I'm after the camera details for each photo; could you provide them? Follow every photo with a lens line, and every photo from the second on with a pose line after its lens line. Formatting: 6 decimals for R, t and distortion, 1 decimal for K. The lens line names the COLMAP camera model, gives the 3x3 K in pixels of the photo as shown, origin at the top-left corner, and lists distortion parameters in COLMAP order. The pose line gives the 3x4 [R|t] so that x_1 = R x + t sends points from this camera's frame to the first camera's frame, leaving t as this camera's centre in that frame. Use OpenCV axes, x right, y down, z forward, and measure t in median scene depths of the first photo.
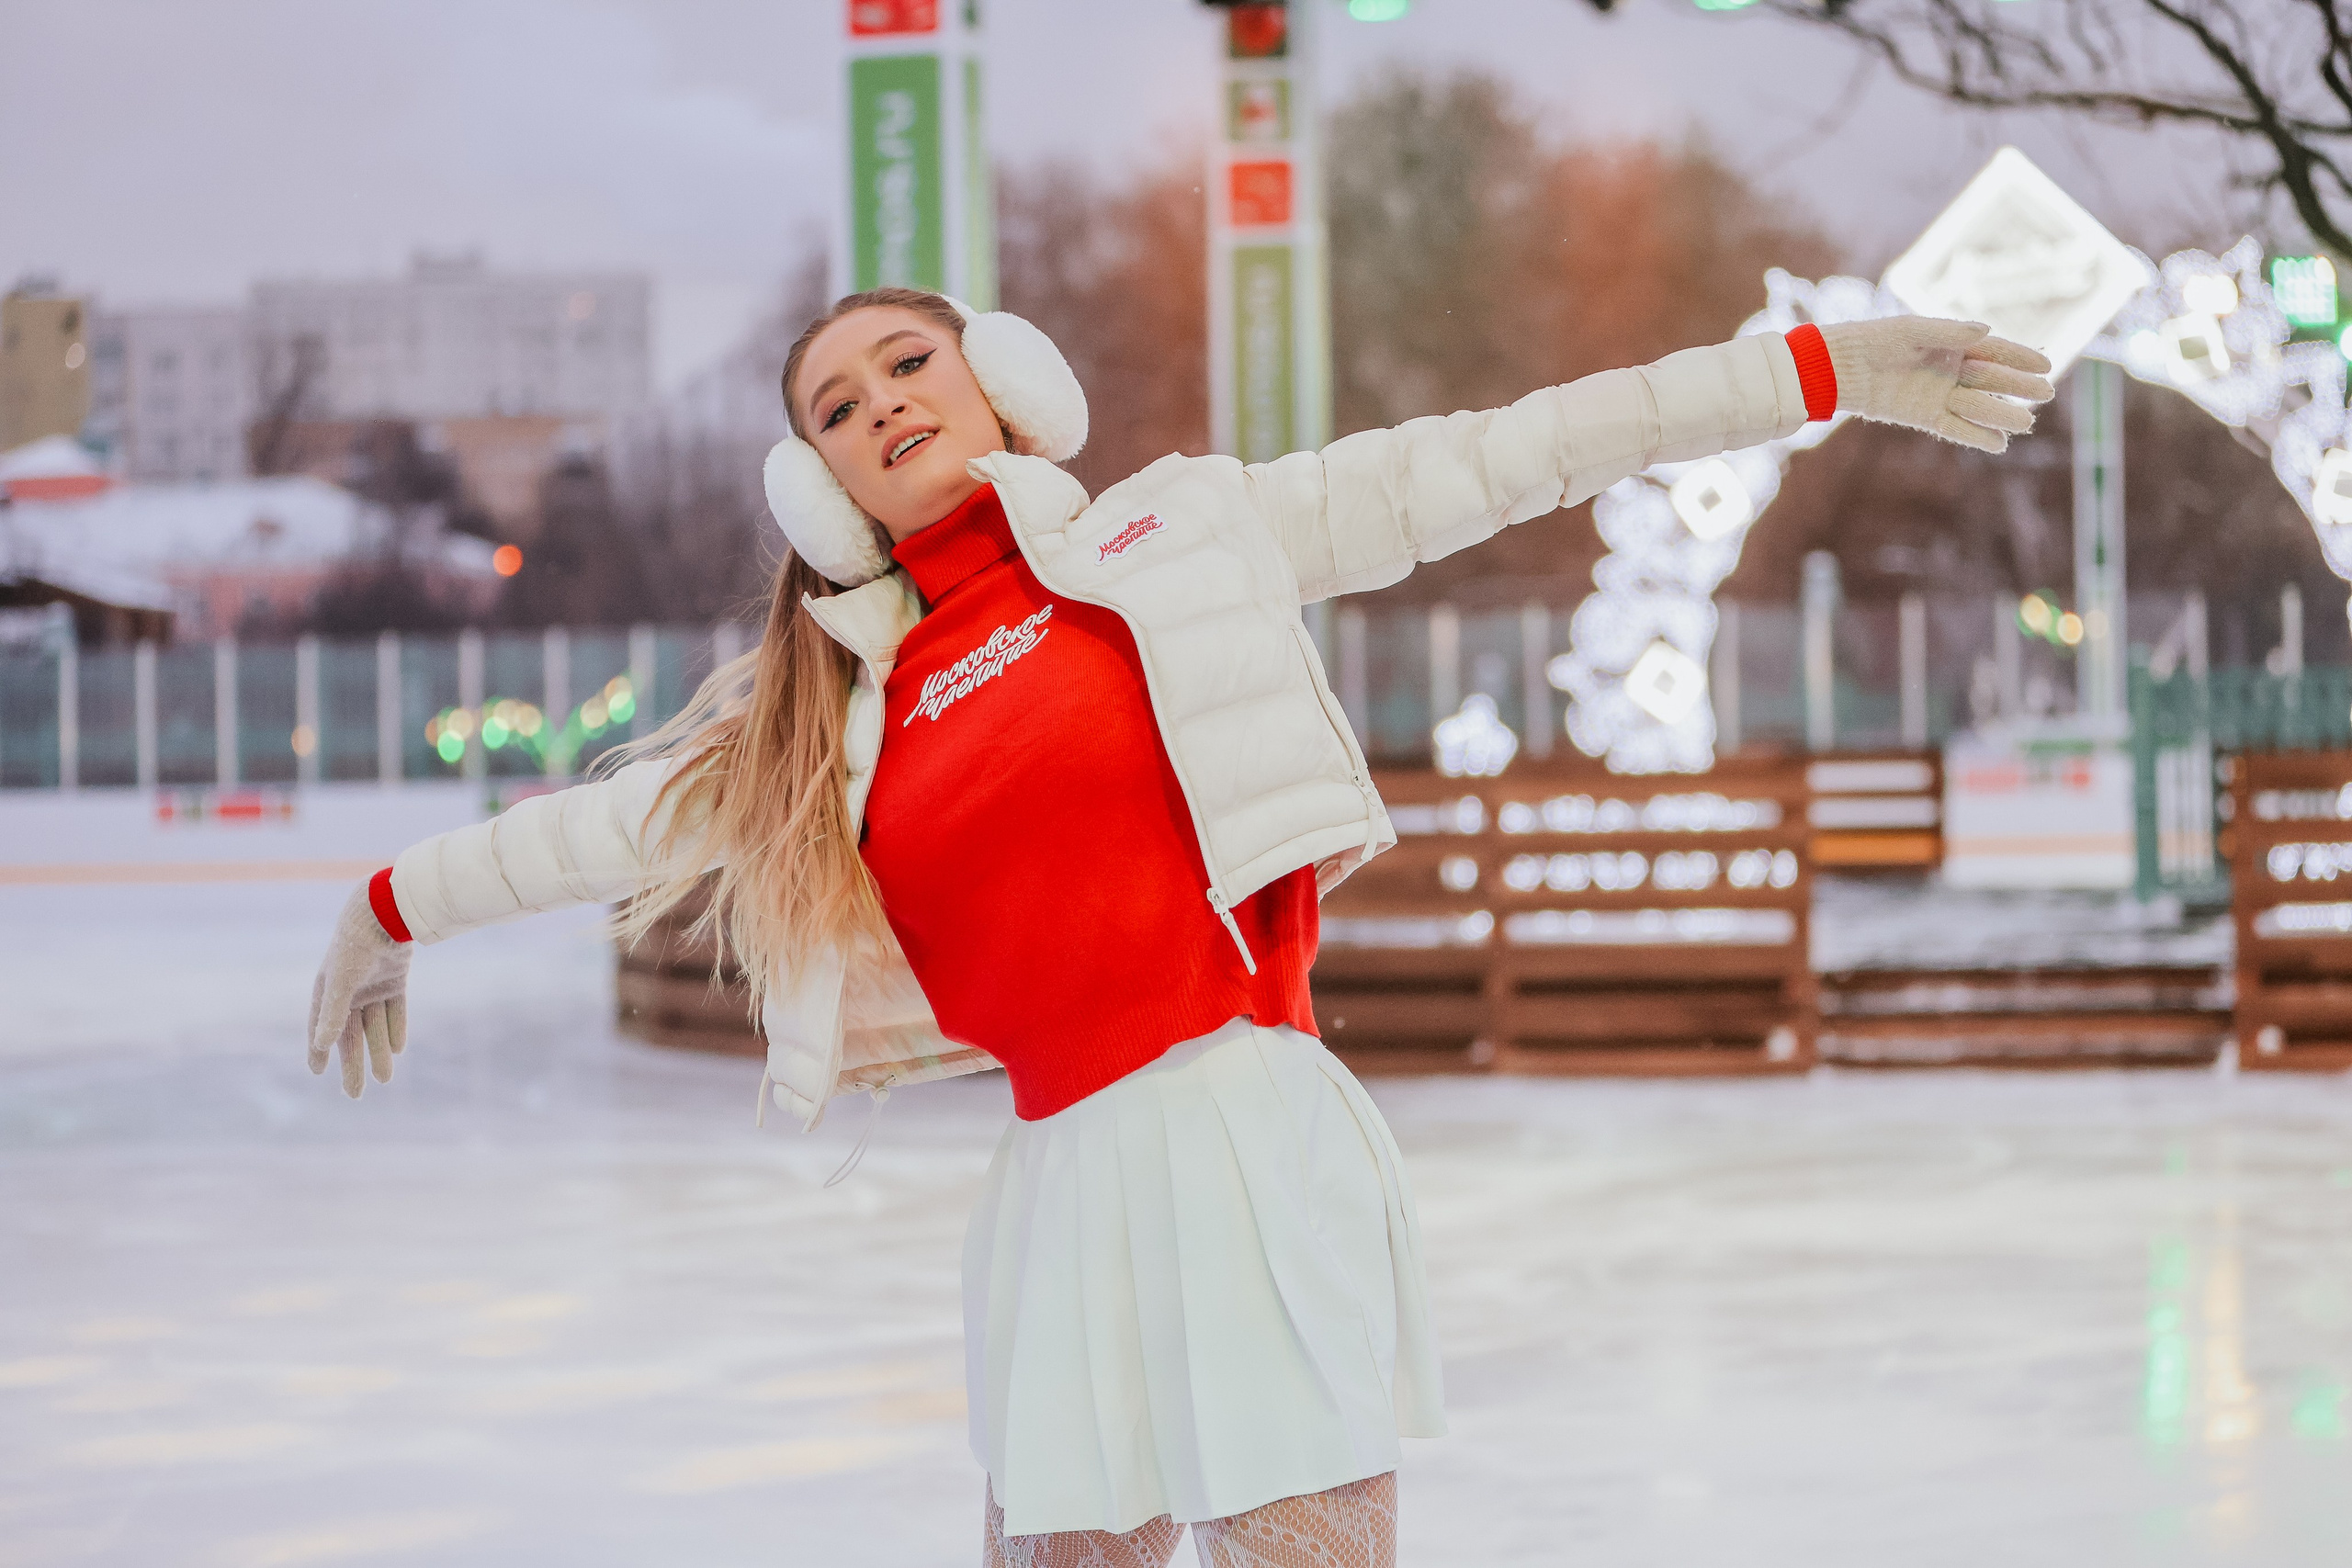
lens RADIAL K [[4963.3, 0, 1172.6], [0, 4963.3, 769.2], [0, 0, 1]] dist [-0.289382, 0.000000]
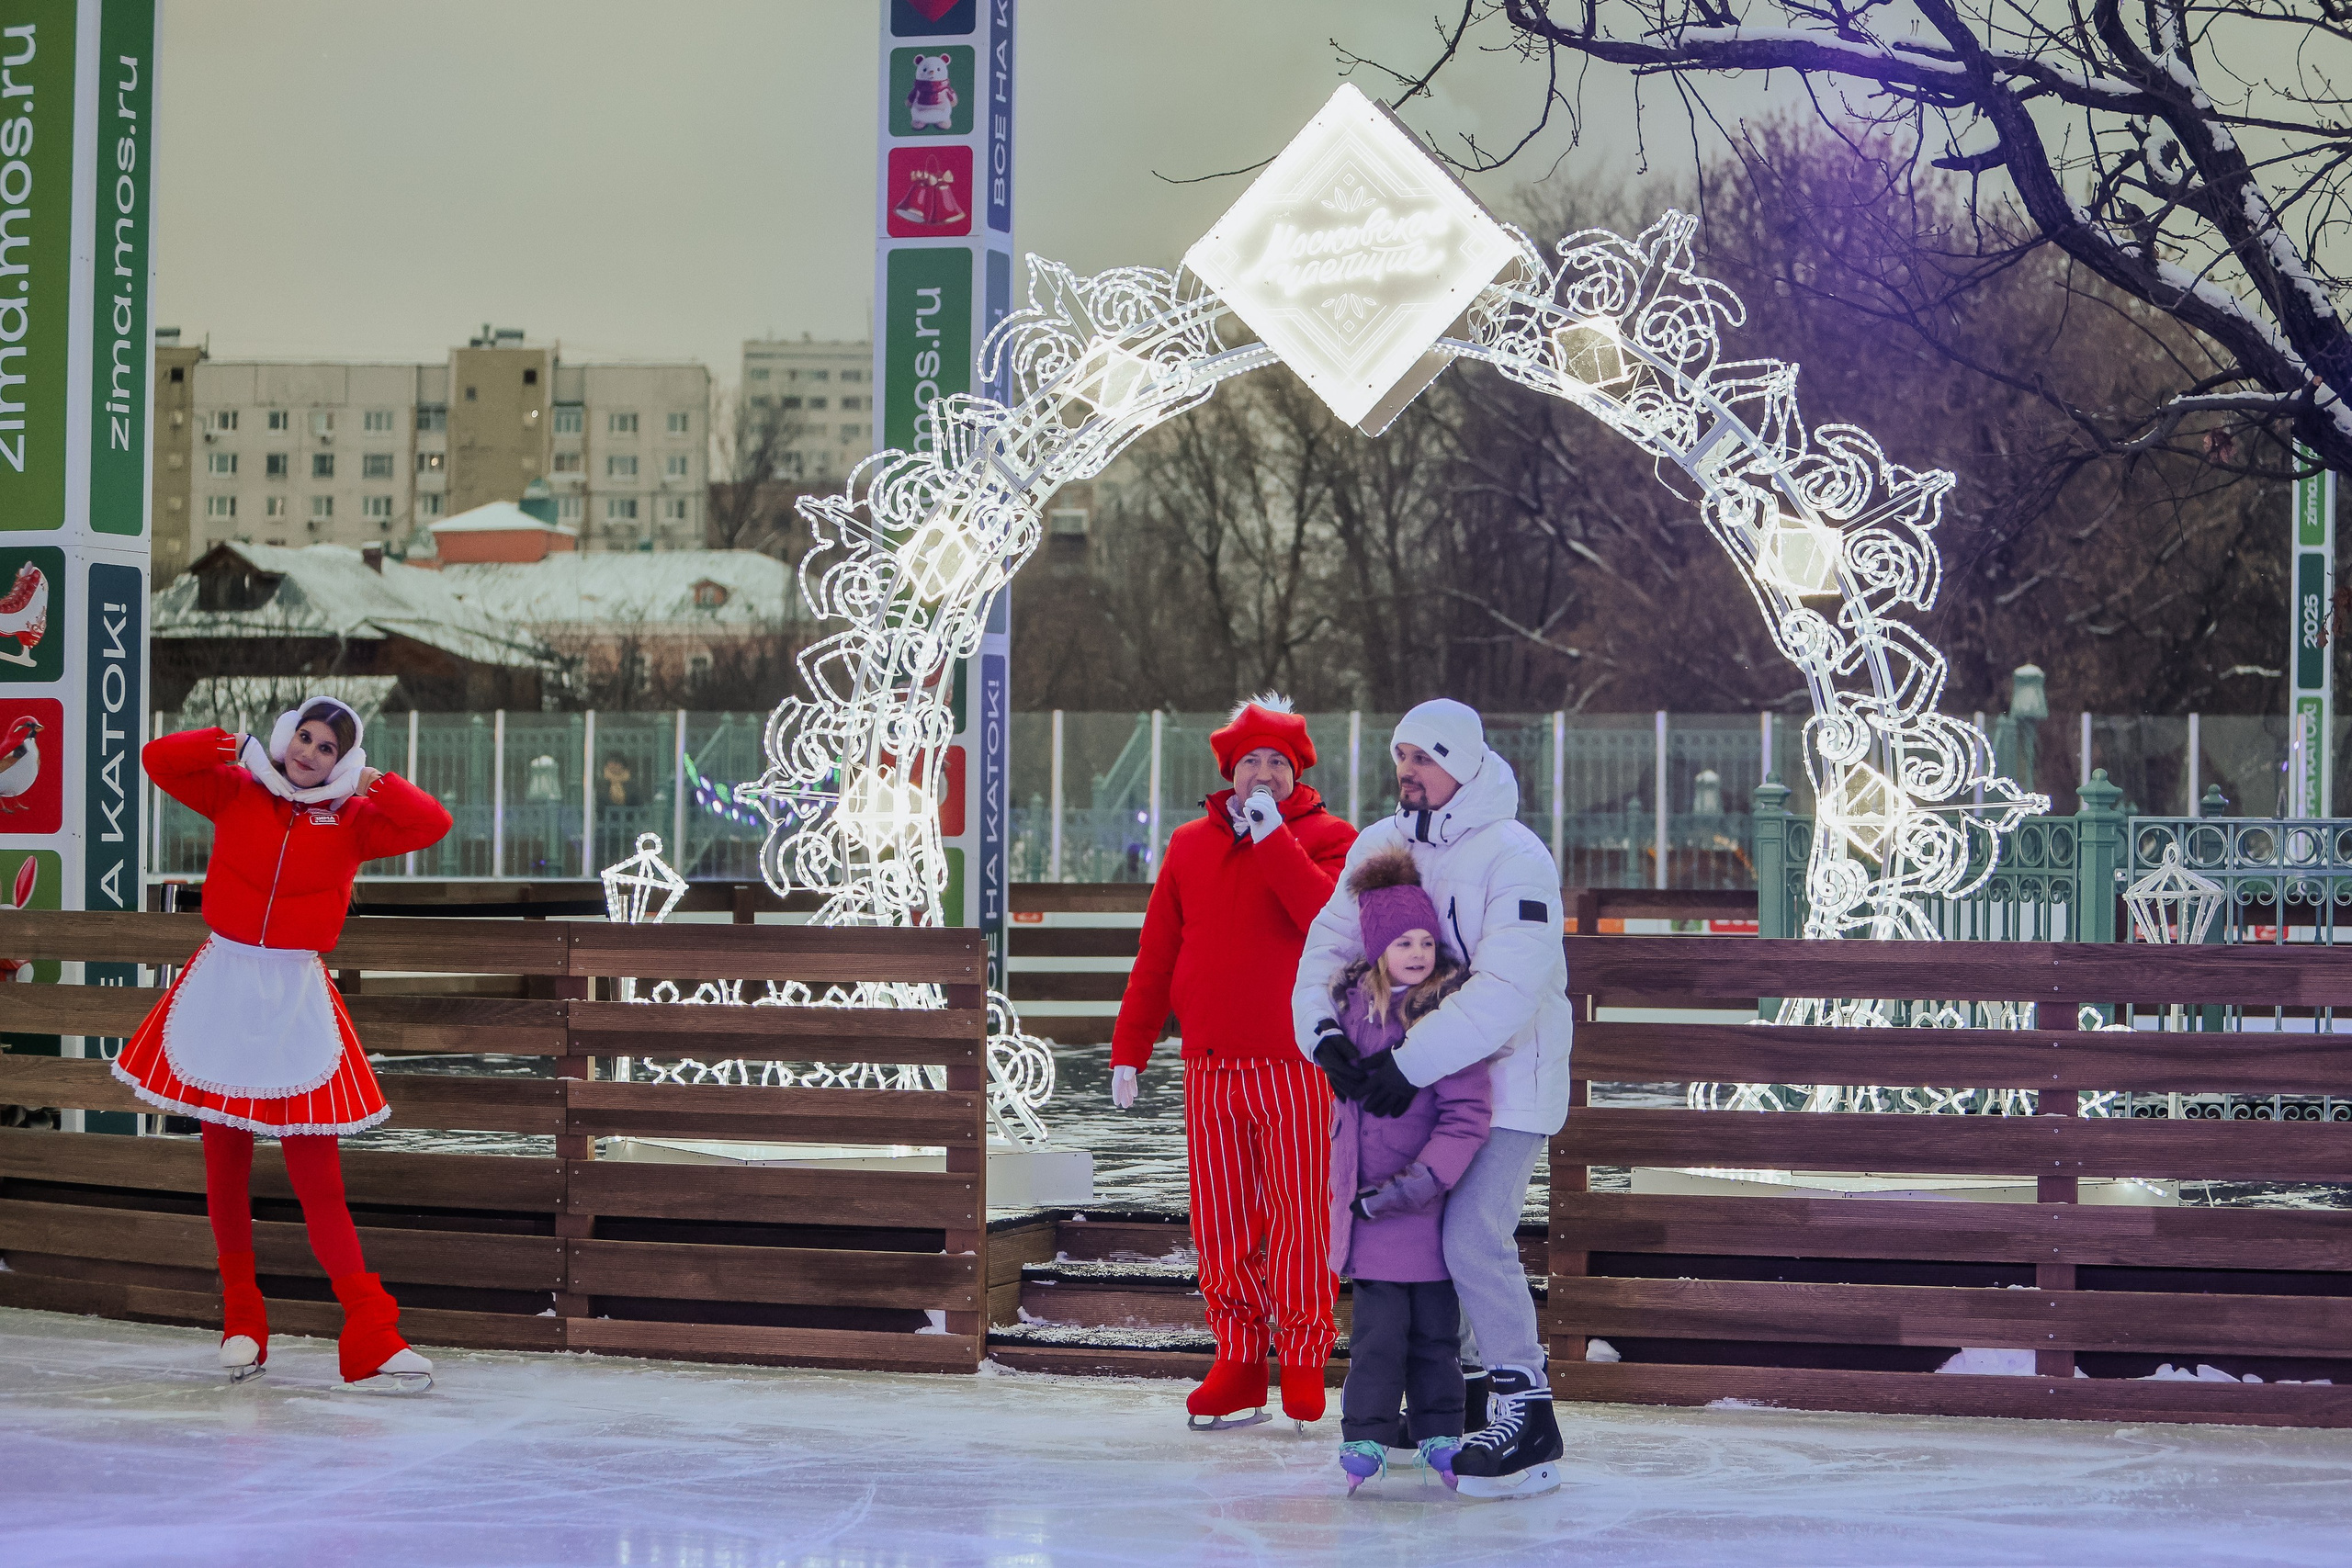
lens RADIAL K [[4963.3, 0, 1235.5], [0, 4963.3, 824.4], [0, 0, 1]] dist [-0.289382, 0.000000]
pose [[0.994440, 0.028201, -0.101455, 0.219870], [-0.028804, 0.999575, -0.004487, -0.013344], [0.101285, 0.007385, 0.994830, 0.272472]]
